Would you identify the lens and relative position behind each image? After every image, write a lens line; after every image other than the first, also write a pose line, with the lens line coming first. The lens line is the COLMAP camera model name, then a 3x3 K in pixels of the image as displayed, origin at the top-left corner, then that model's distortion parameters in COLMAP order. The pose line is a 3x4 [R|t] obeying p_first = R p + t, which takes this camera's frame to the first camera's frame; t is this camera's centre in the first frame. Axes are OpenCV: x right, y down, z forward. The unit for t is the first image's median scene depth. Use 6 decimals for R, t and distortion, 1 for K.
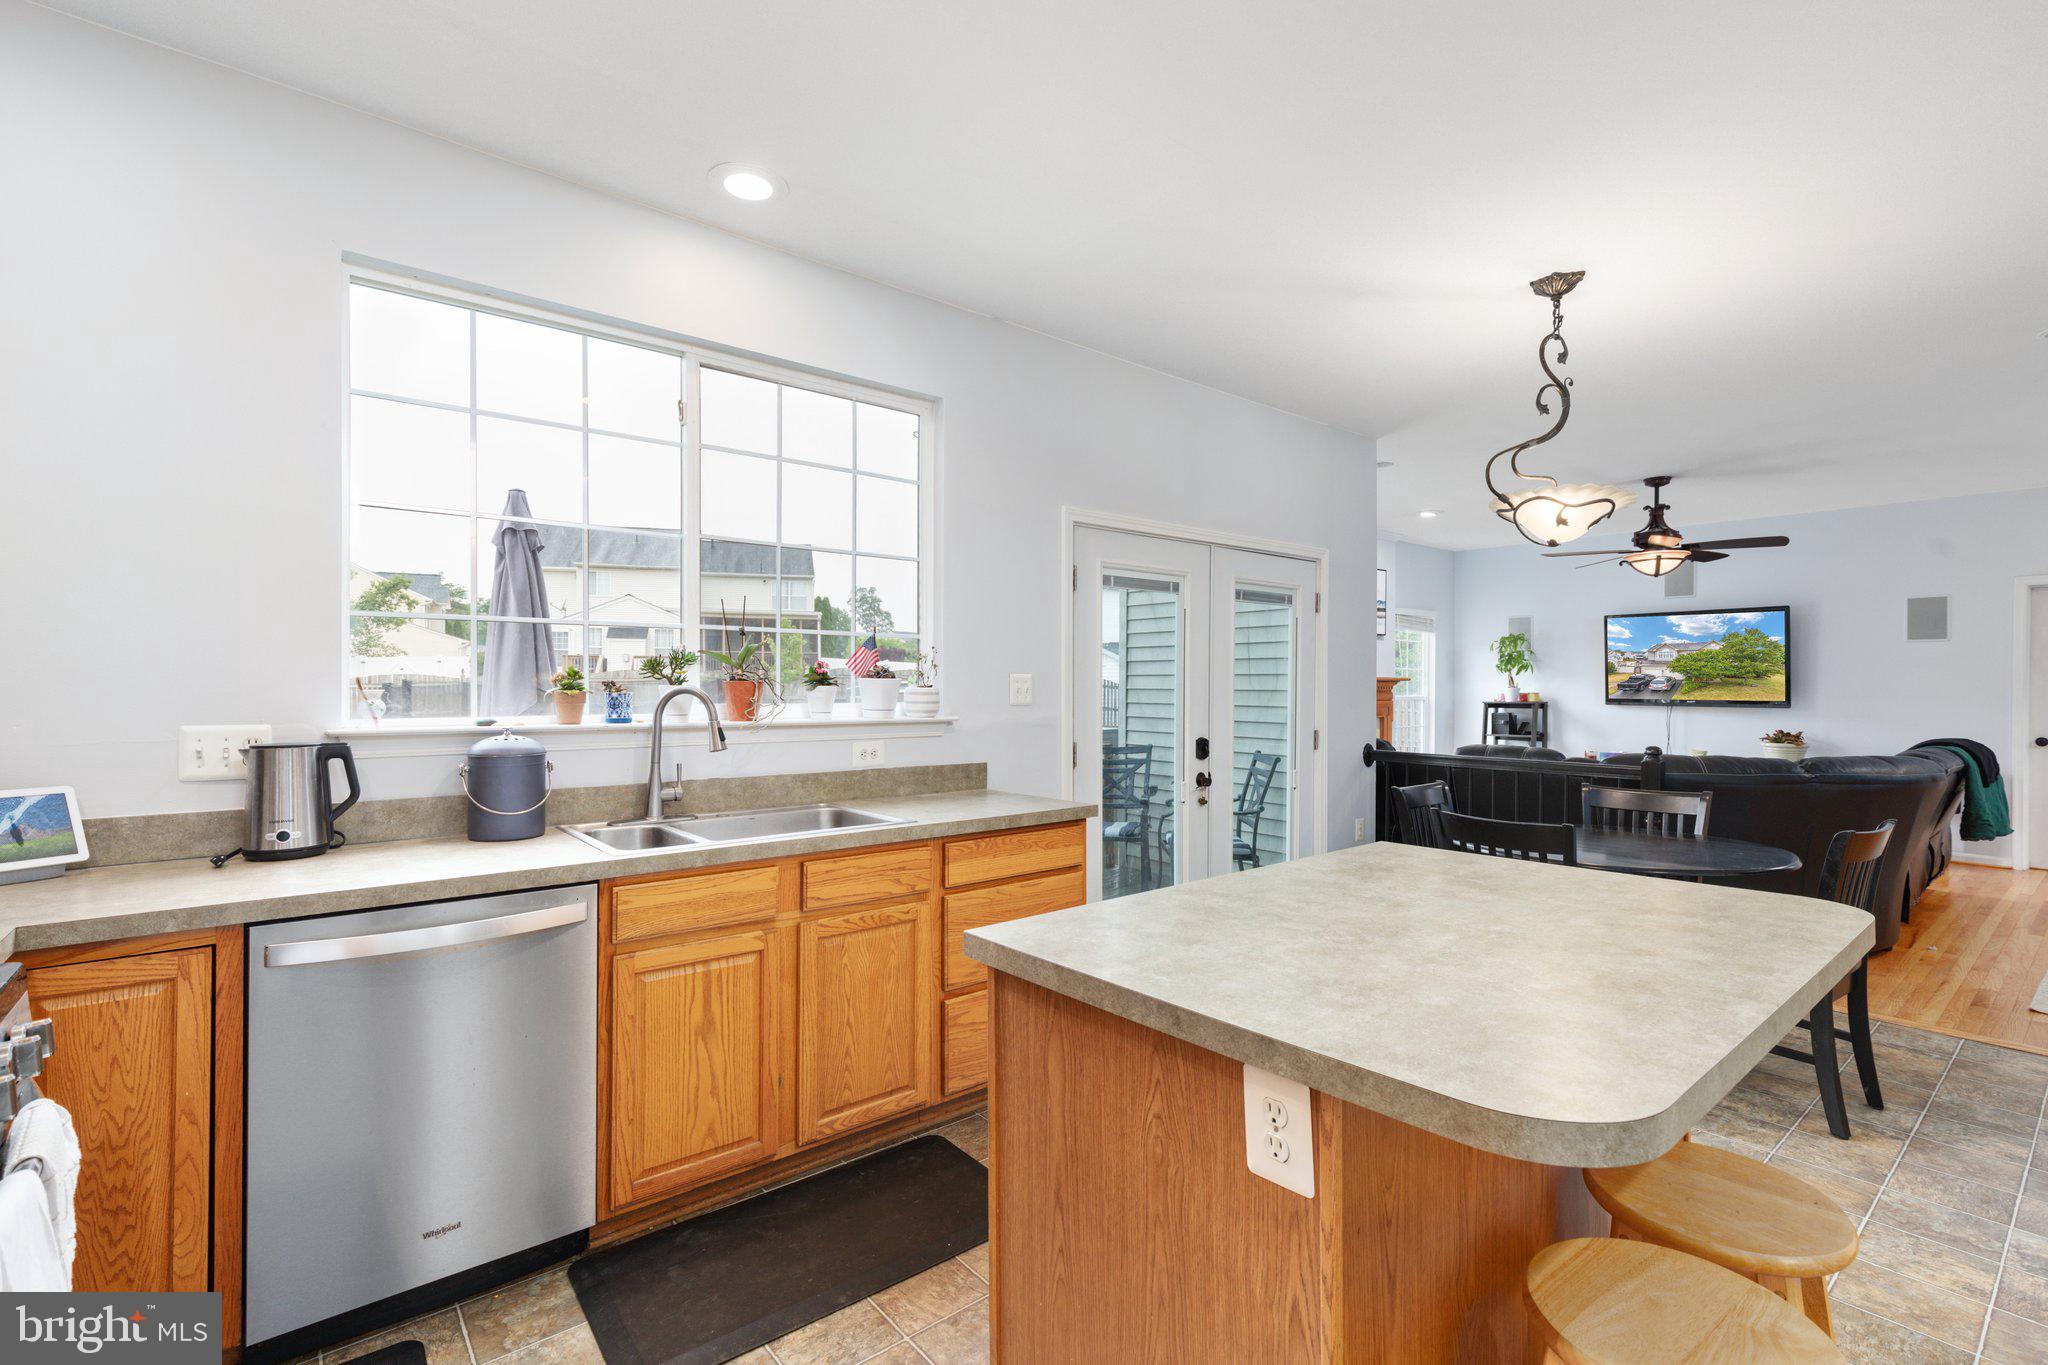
lens RADIAL K [[924.0, 0, 1015.6], [0, 924.0, 688.5], [0, 0, 1]] dist [0.001642, -0.000584]
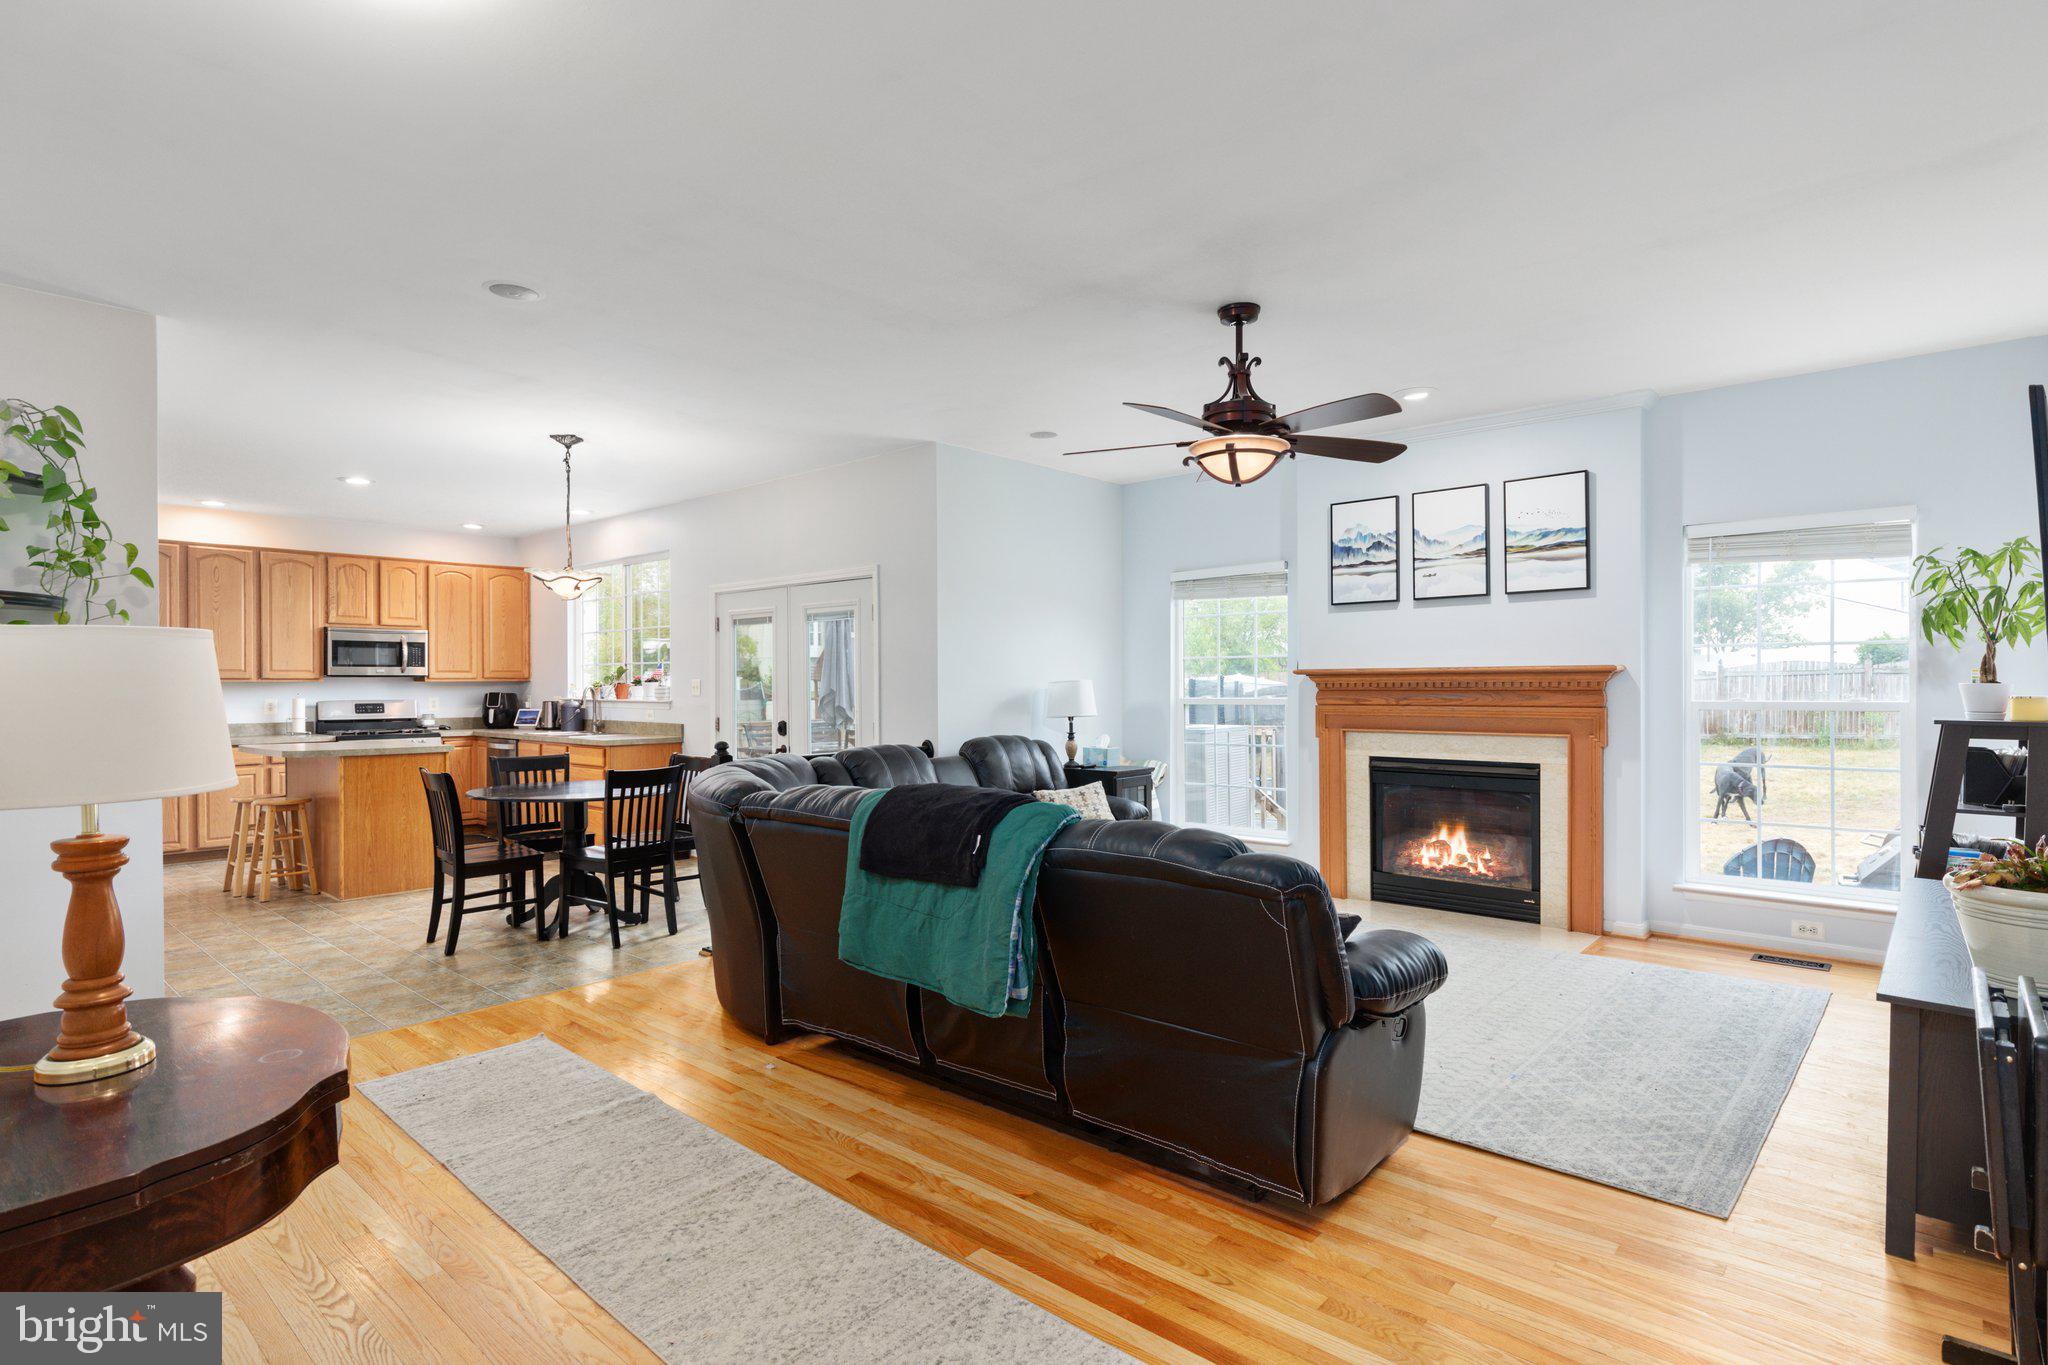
lens RADIAL K [[1038.4, 0, 1023.0], [0, 1038.4, 687.3], [0, 0, 1]] dist [0.000917, -0.000174]
pose [[0.155839, 0.001510, -0.987781, 1.117787], [0.001799, 0.999997, 0.001812, -0.000802], [0.987781, -0.002059, 0.155836, 0.669088]]
